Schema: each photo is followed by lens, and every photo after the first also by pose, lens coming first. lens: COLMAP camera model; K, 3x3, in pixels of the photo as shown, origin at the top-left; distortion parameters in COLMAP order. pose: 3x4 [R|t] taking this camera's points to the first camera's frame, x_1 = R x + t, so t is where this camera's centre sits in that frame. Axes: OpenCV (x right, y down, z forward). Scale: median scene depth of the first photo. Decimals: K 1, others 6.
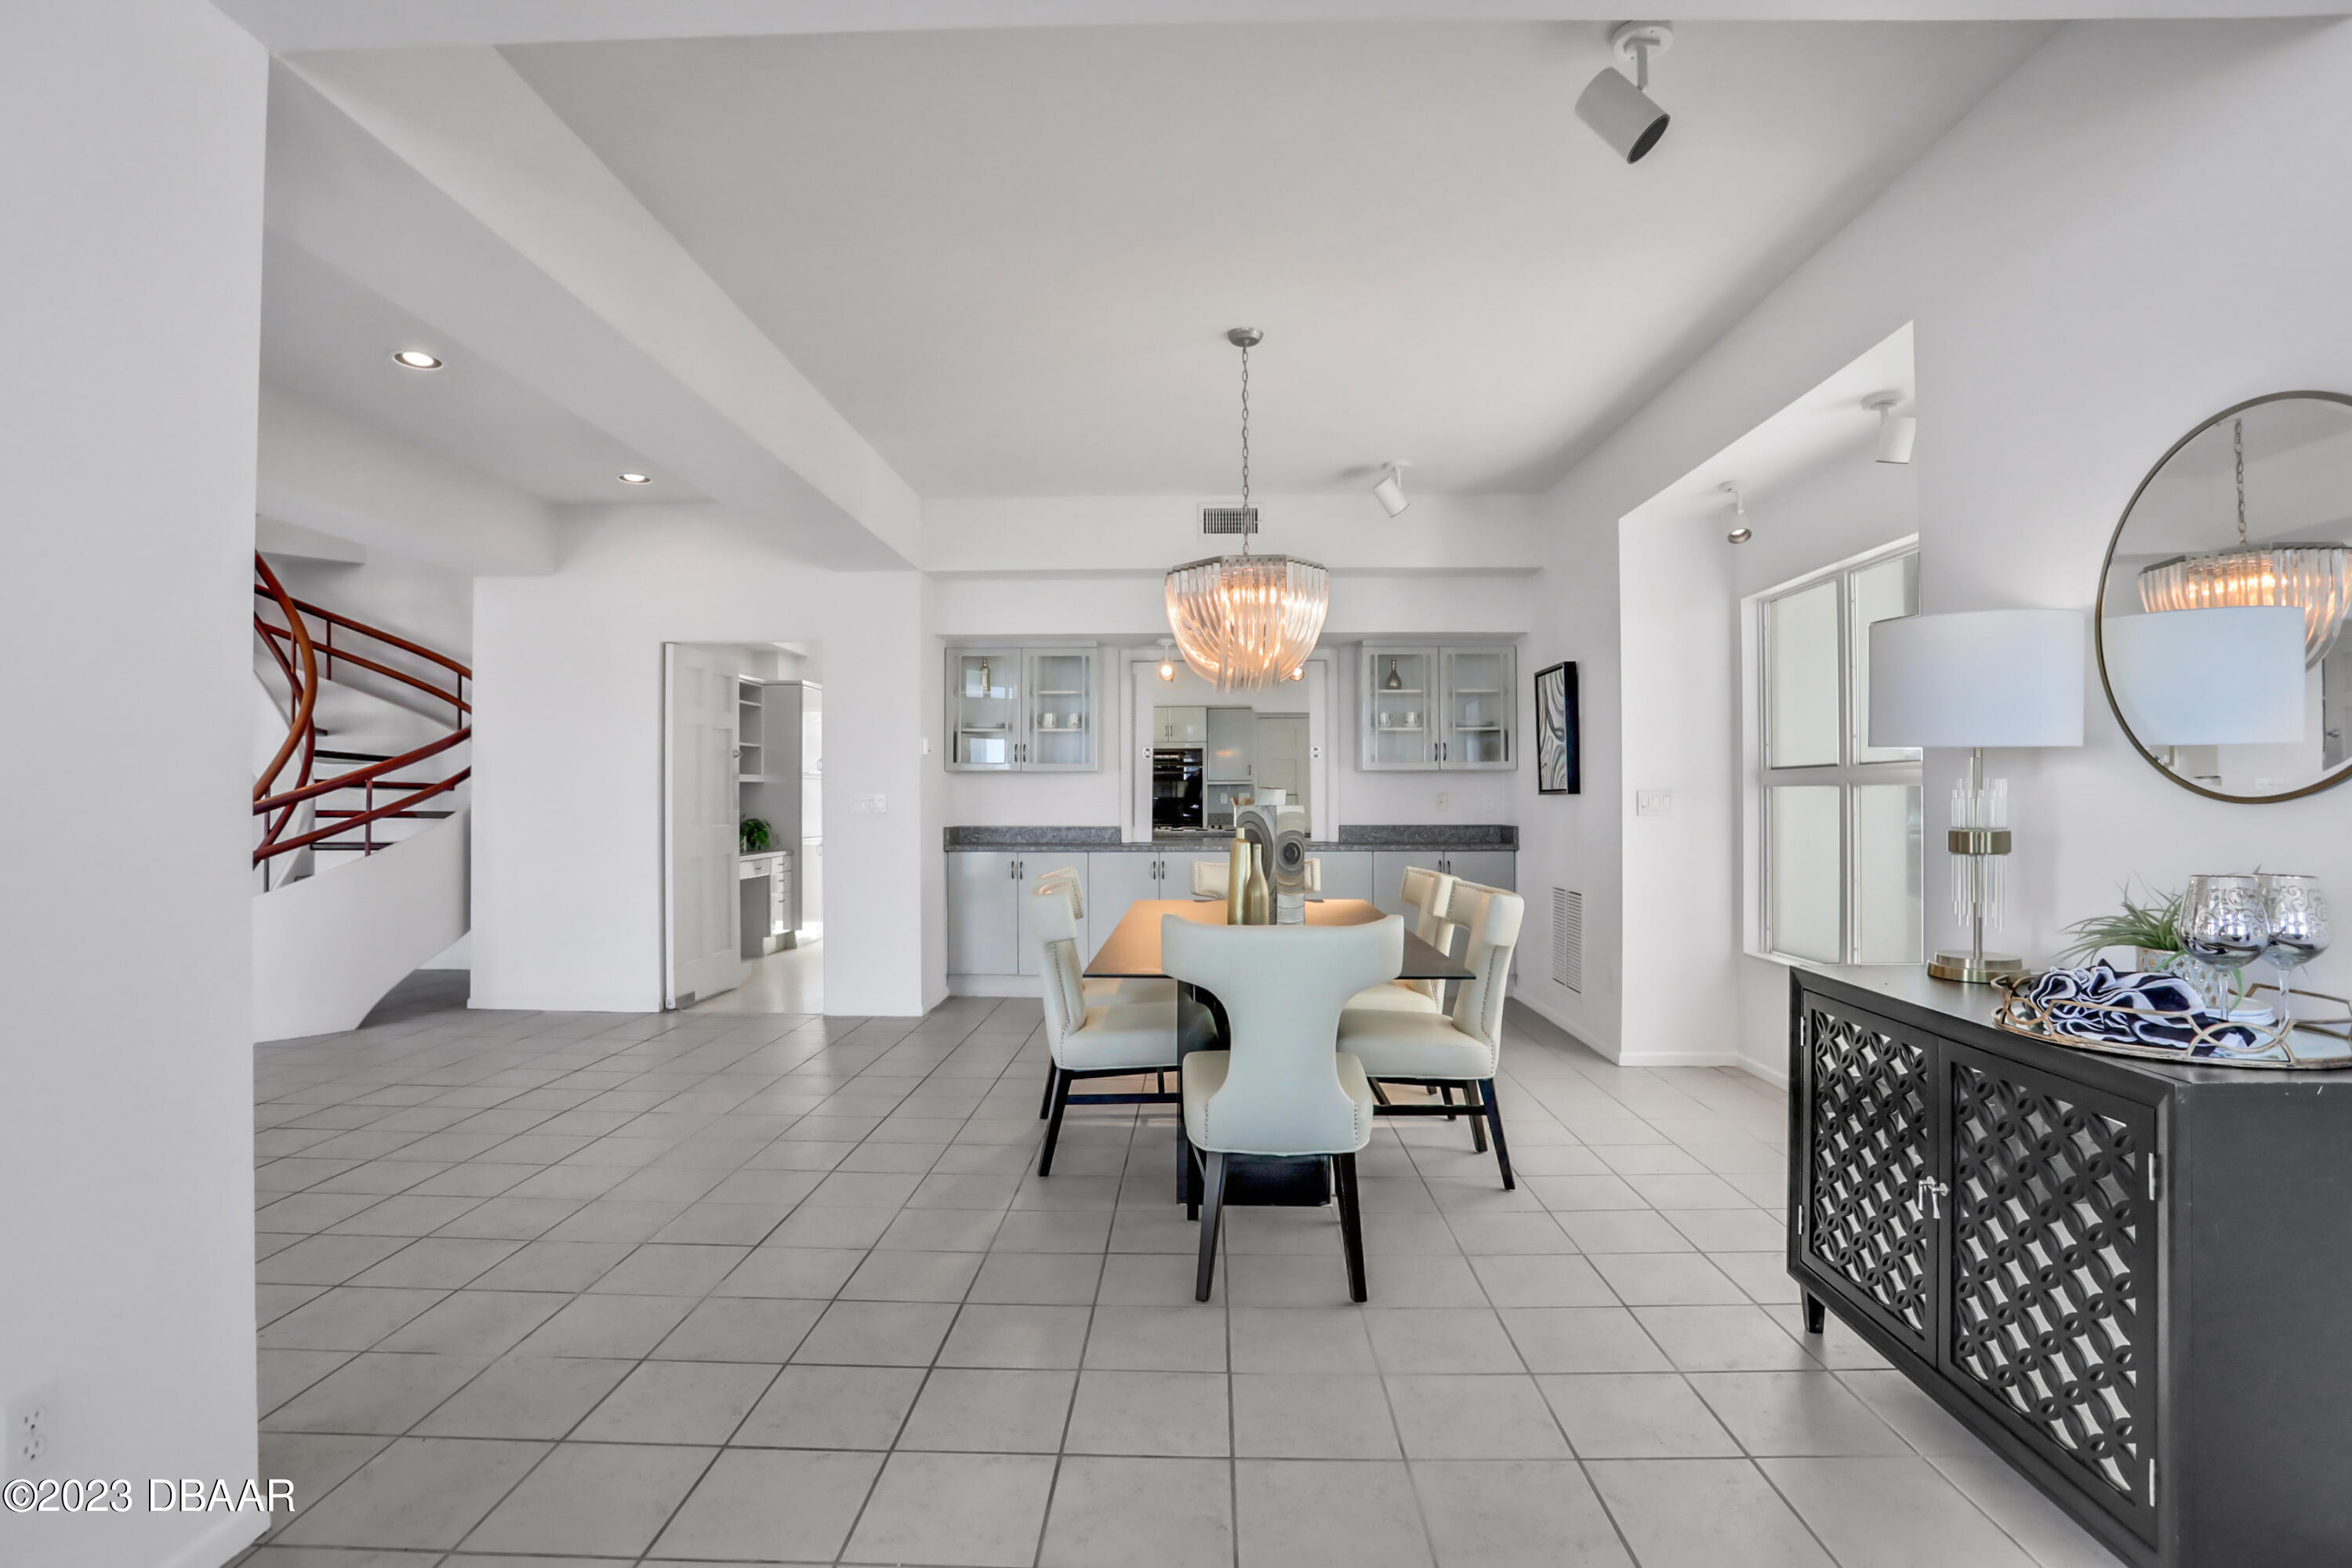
lens RADIAL K [[1233.8, 0, 1178.2], [0, 1233.8, 794.4], [0, 0, 1]] dist [-0.004259, 0.000409]
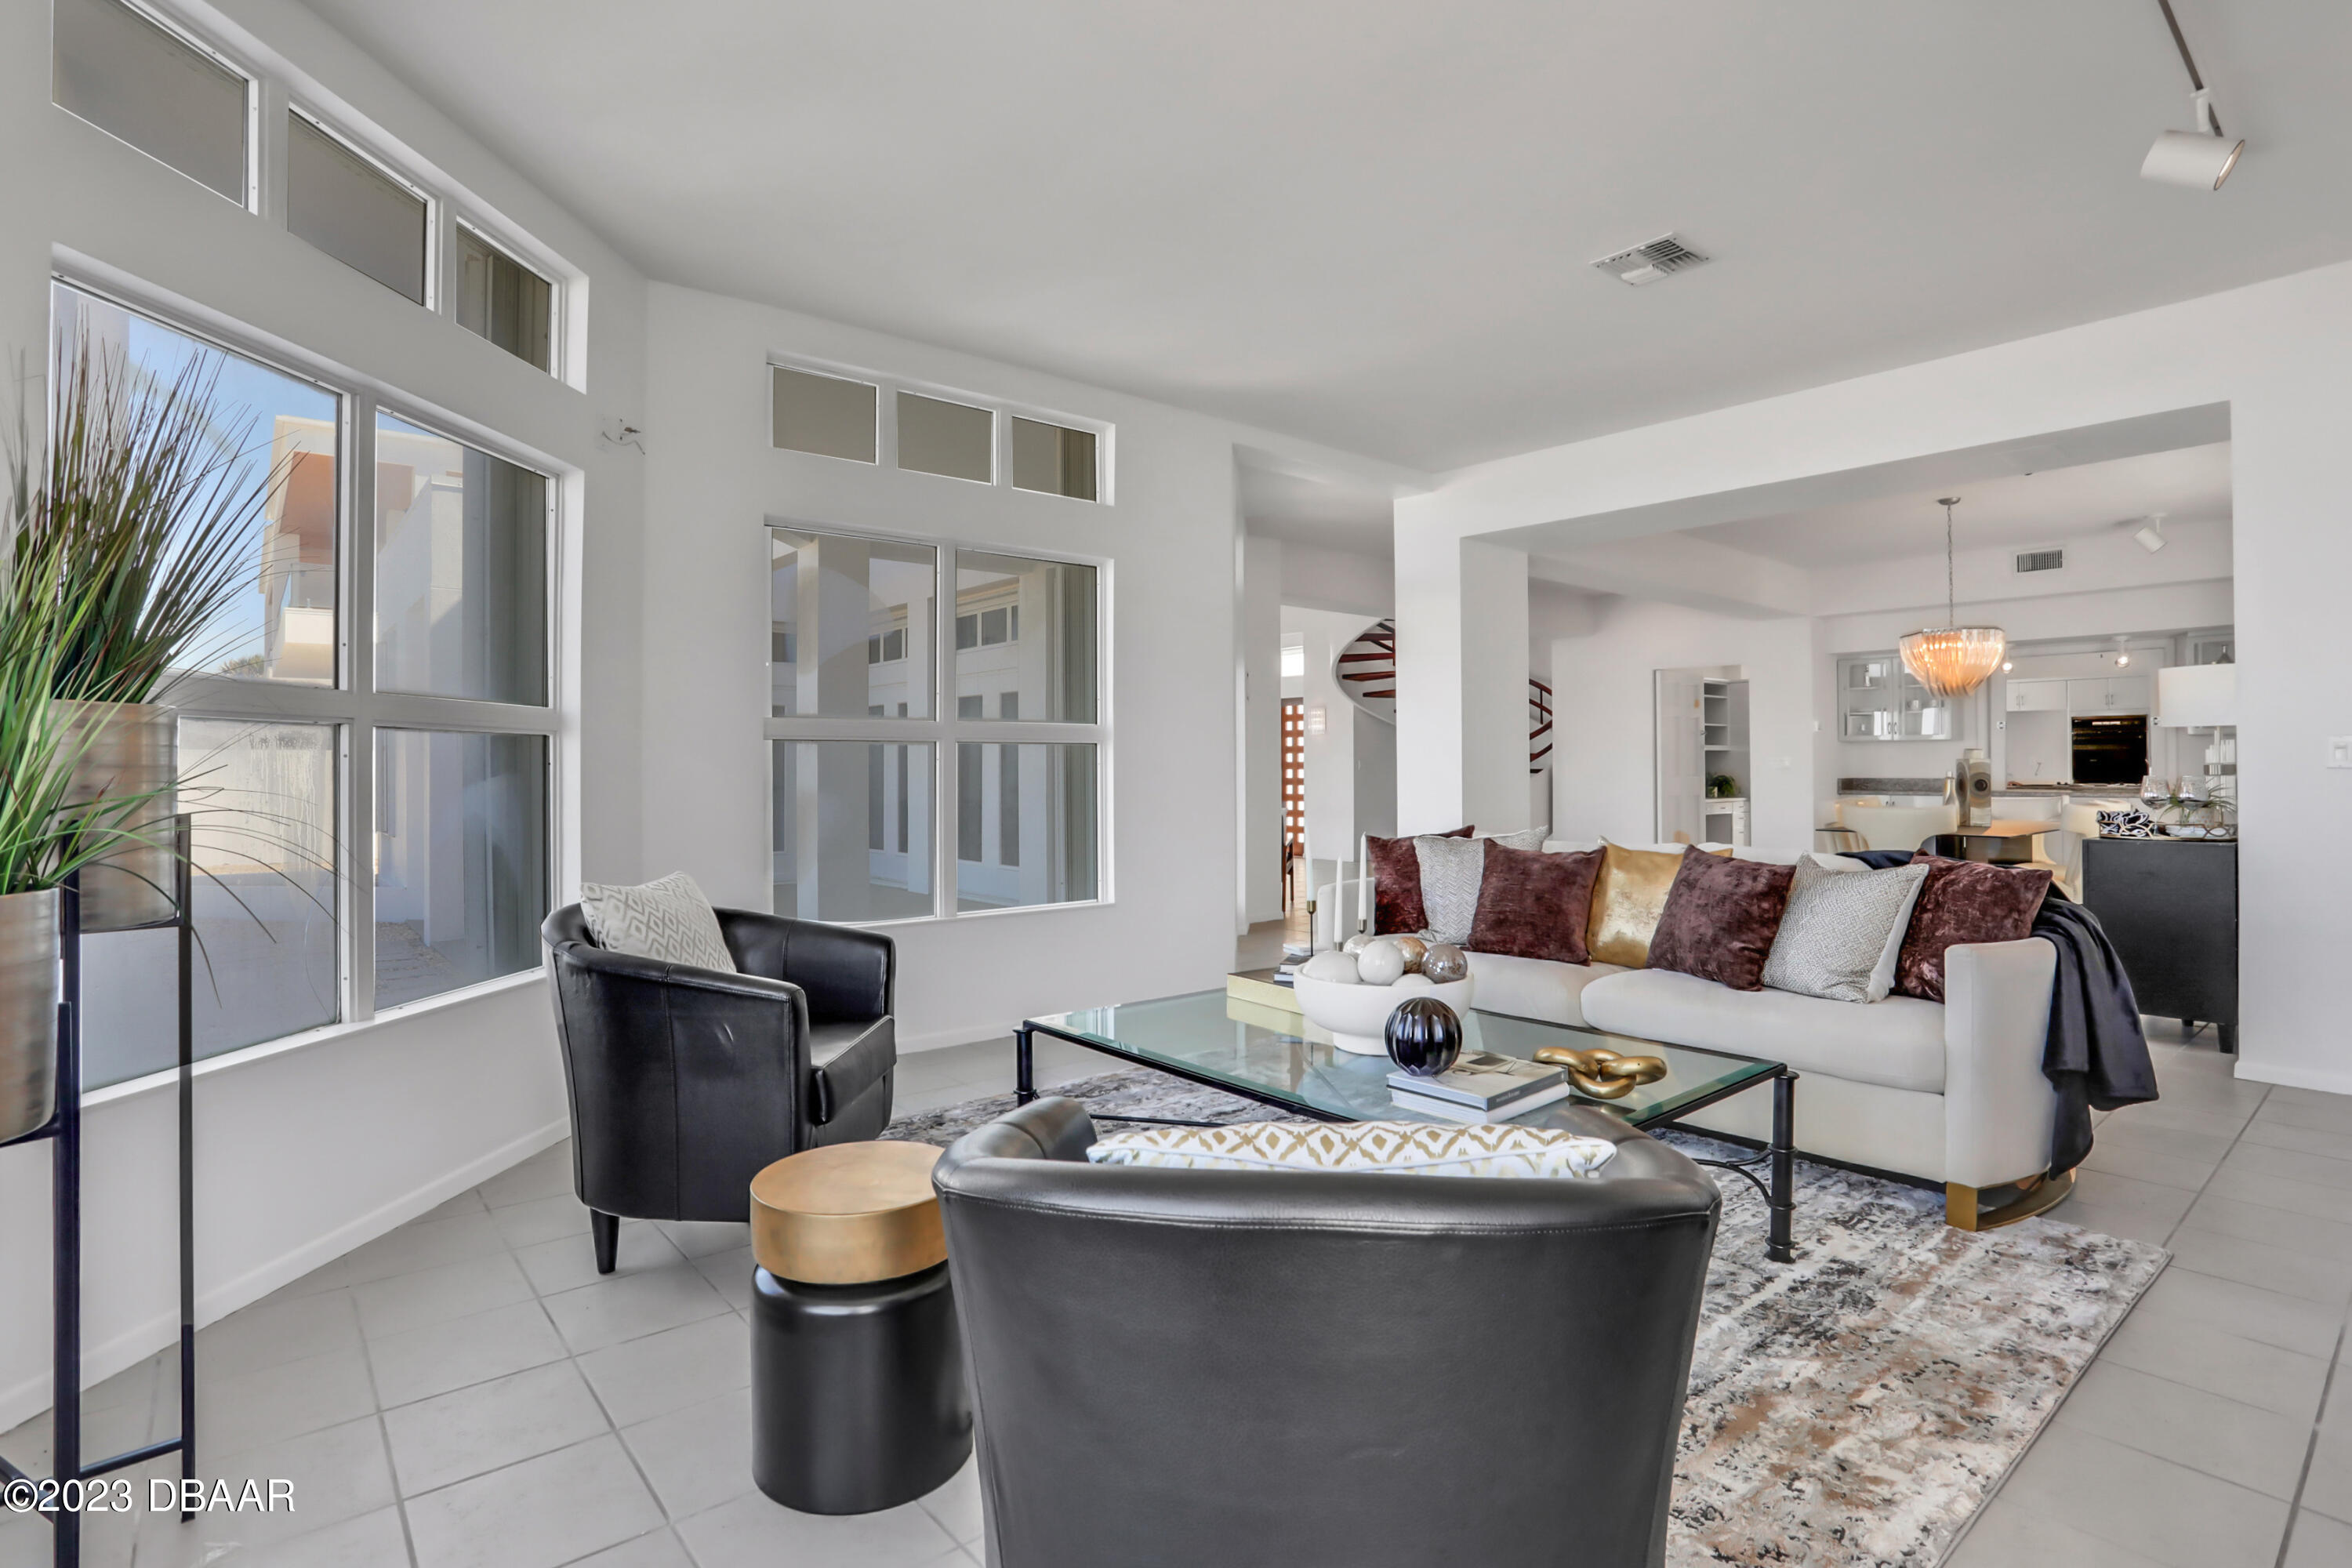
lens RADIAL K [[1233.8, 0, 1178.2], [0, 1233.8, 794.4], [0, 0, 1]] dist [-0.004259, 0.000409]
pose [[0.701796, 0.012195, -0.712273, 0.316624], [0.005502, 0.999731, 0.022538, 0.008951], [0.712357, -0.019736, 0.701540, -0.624149]]
